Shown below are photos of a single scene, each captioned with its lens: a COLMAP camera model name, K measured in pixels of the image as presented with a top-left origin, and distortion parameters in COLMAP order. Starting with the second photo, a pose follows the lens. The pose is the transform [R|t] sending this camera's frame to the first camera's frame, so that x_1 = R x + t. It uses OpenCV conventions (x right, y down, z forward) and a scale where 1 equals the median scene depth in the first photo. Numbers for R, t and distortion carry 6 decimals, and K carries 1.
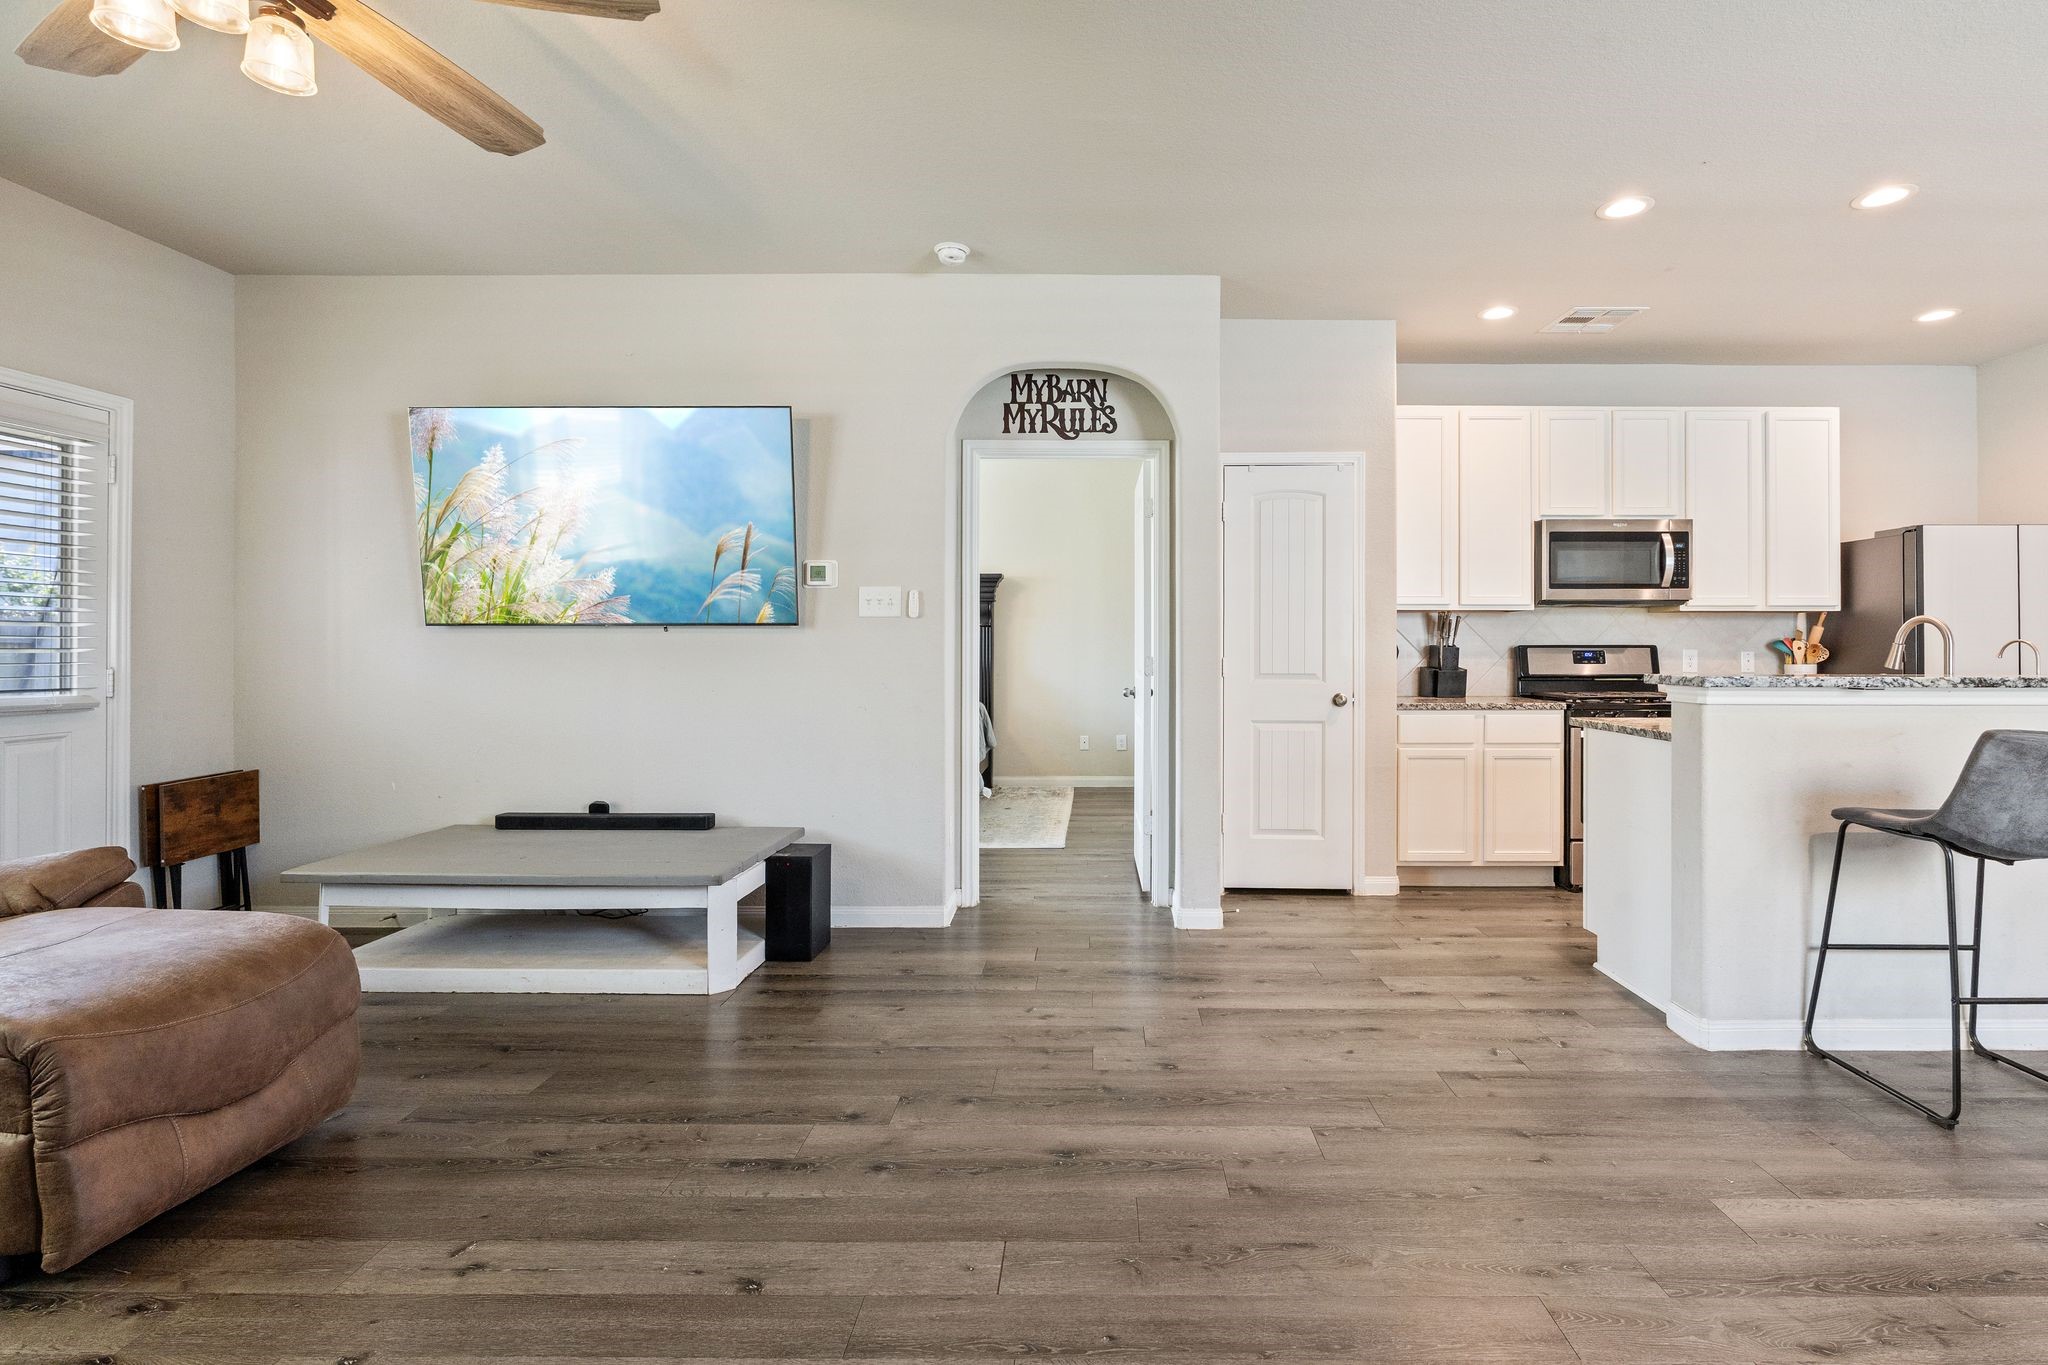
lens RADIAL K [[951.0, 0, 1088.2], [0, 951.0, 641.5], [0, 0, 1]] dist [-0.004429, -0.000653]
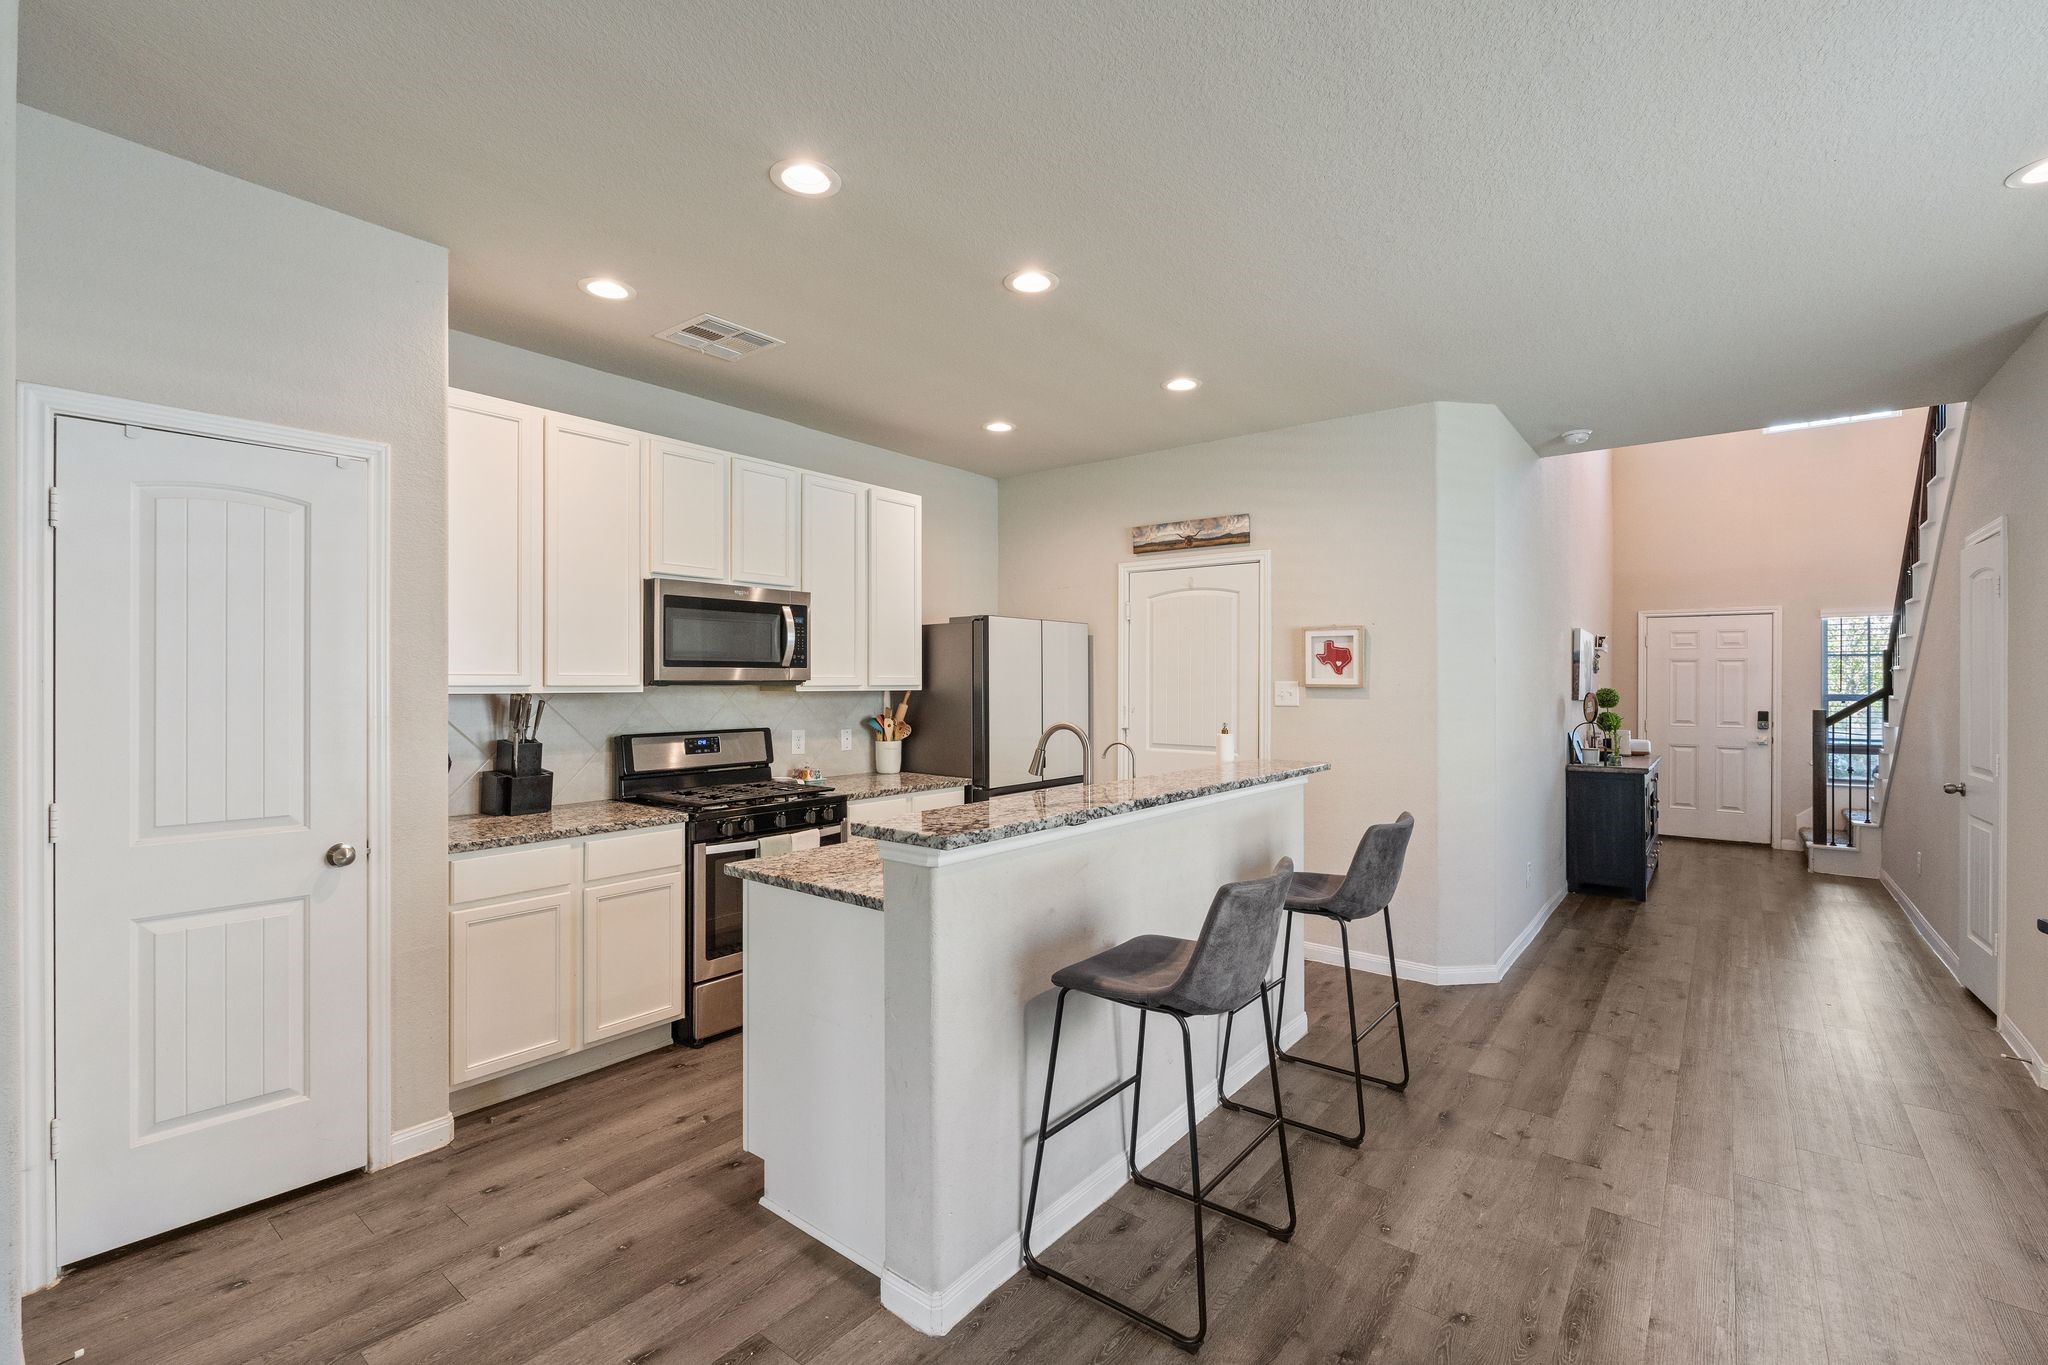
lens RADIAL K [[895.3, 0, 1025.9], [0, 895.3, 685.9], [0, 0, 1]] dist [-0.003076, 0.000387]
pose [[0.617762, -0.004152, 0.786354, 0.095119], [-0.004741, 0.999948, 0.009004, -0.052857], [-0.786351, -0.009290, 0.617710, 0.335844]]
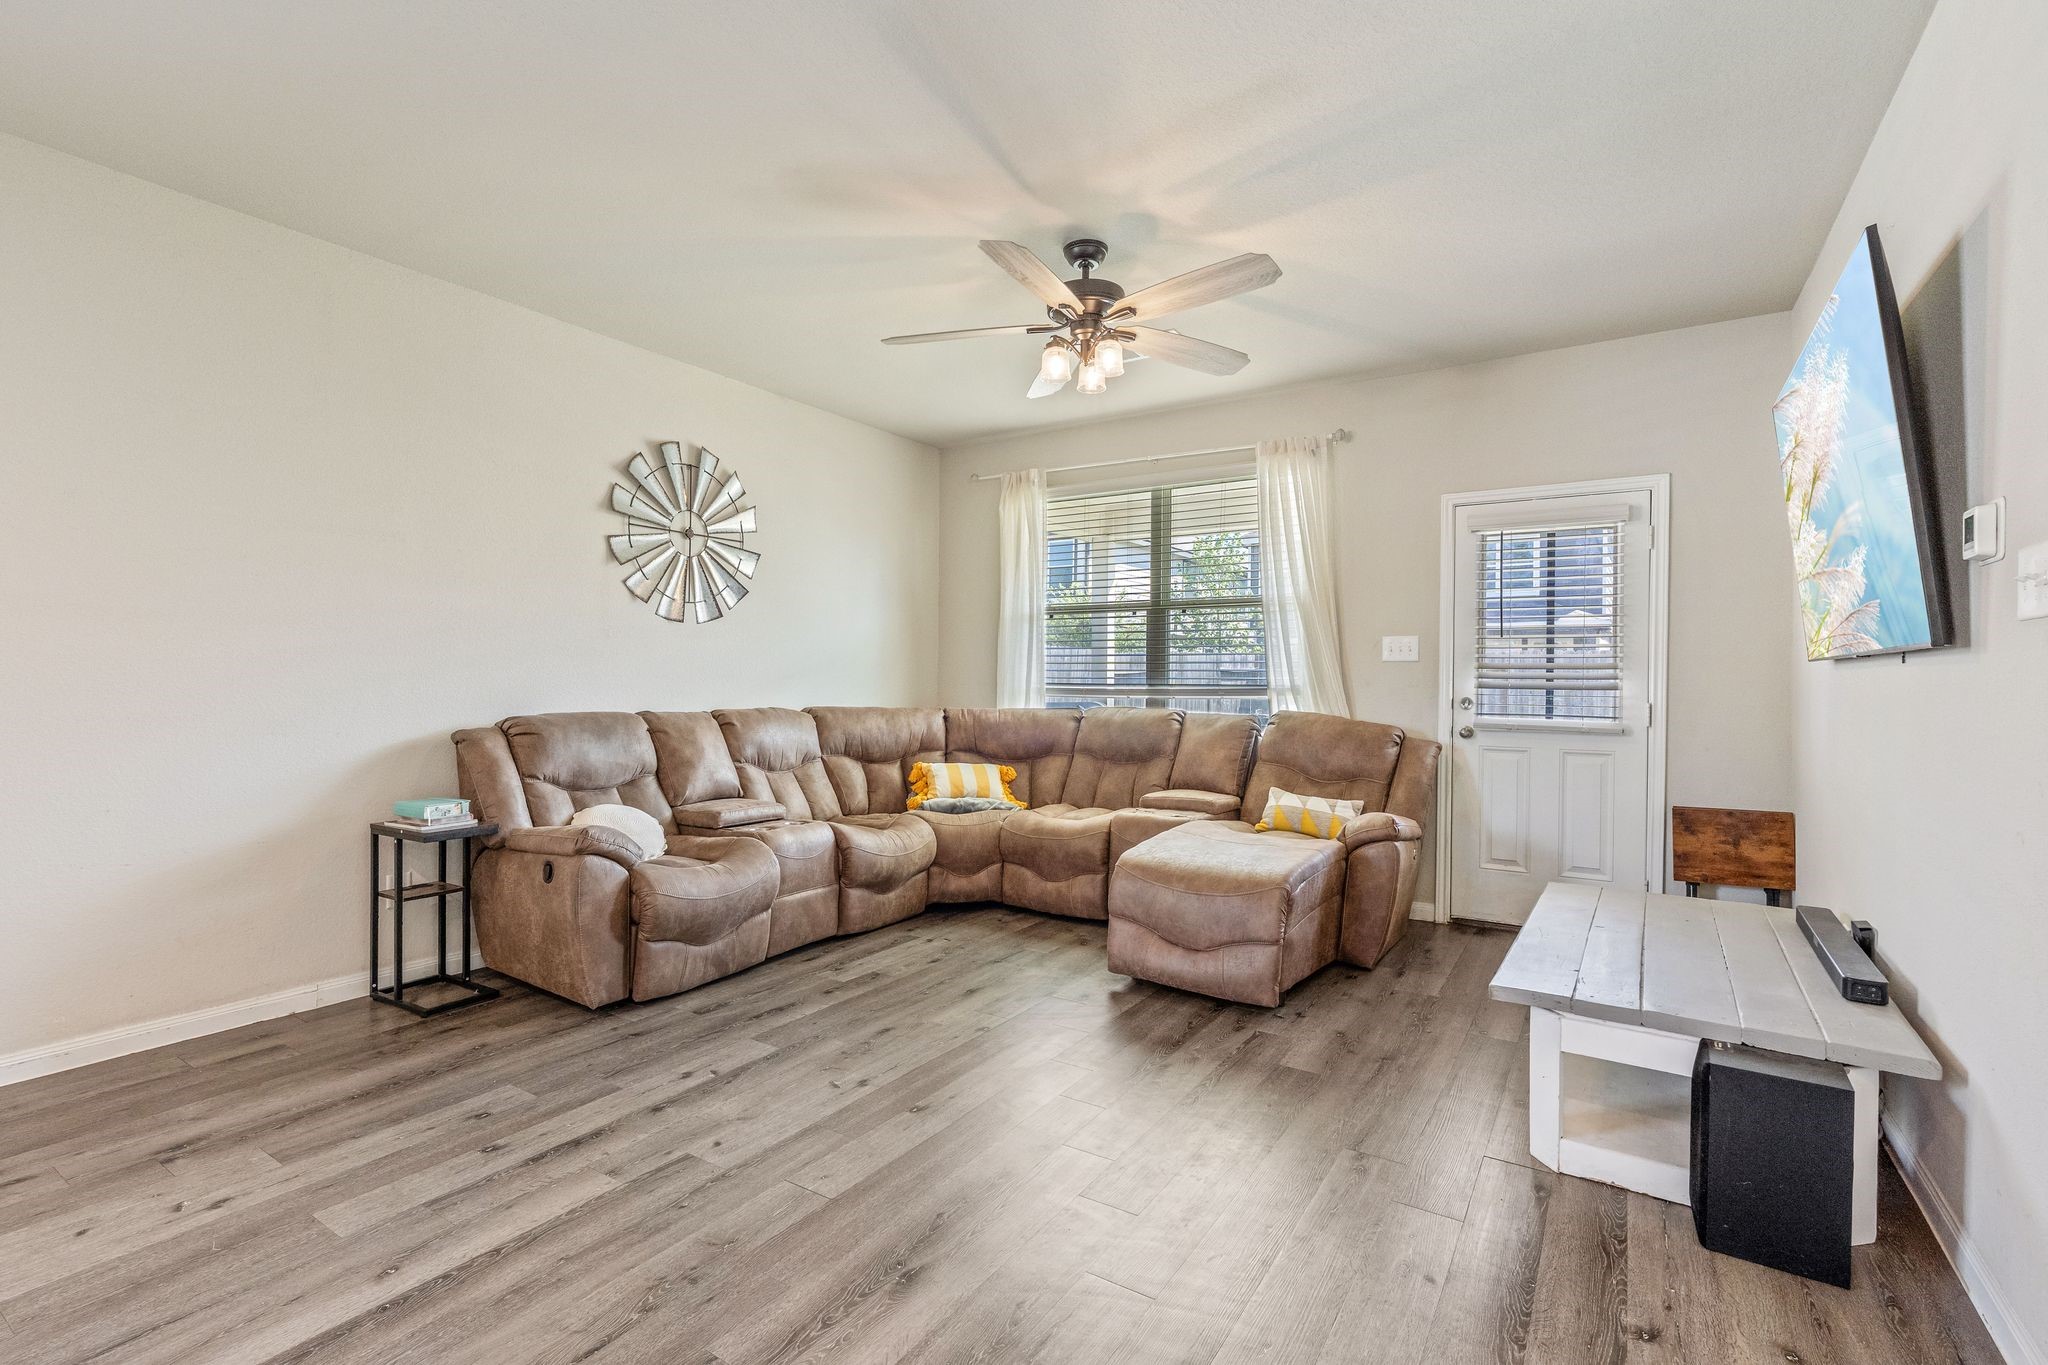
lens RADIAL K [[931.1, 0, 1033.2], [0, 931.1, 678.2], [0, 0, 1]] dist [-0.002198, -0.000453]
pose [[-0.533497, -0.006844, -0.845775, 0.321640], [-0.005552, 0.999974, -0.004589, 0.003996], [0.845784, 0.002247, -0.533521, 0.786087]]
